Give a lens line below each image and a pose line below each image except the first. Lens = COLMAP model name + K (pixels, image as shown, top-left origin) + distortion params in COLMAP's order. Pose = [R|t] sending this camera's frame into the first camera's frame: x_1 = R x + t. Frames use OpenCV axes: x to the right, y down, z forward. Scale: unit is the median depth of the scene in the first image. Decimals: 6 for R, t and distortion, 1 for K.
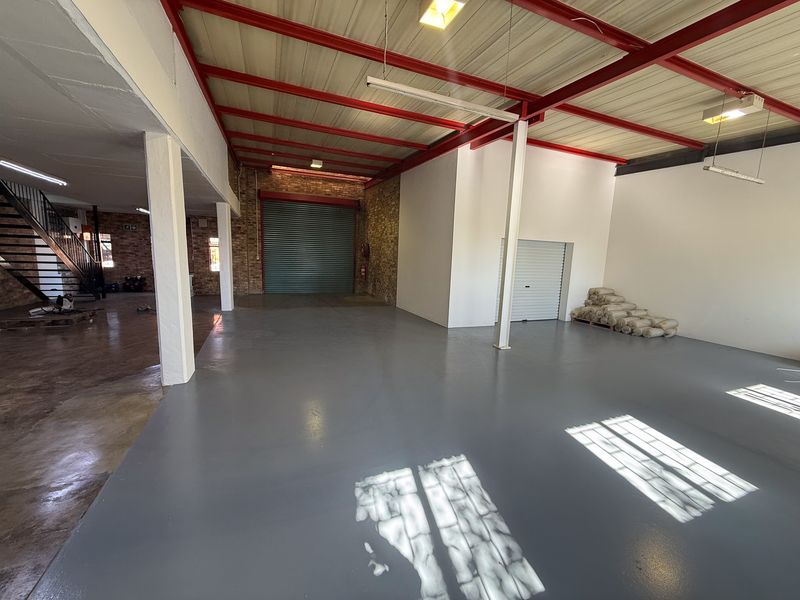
lens RADIAL K [[318.8, 0, 395.3], [0, 318.8, 300.6], [0, 0, 1]] dist [0.011123, 0.000120]
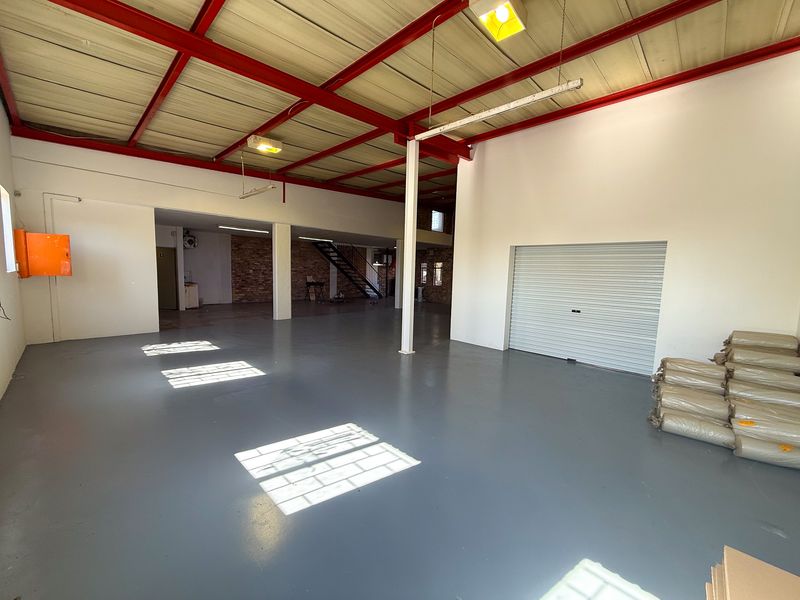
lens RADIAL K [[318.8, 0, 395.3], [0, 318.8, 300.6], [0, 0, 1]] dist [0.011123, 0.000120]
pose [[0.394037, 0.064281, -0.916844, 1.541228], [-0.146329, 0.989215, 0.006466, -0.023878], [0.907371, 0.131613, 0.399194, 0.662420]]
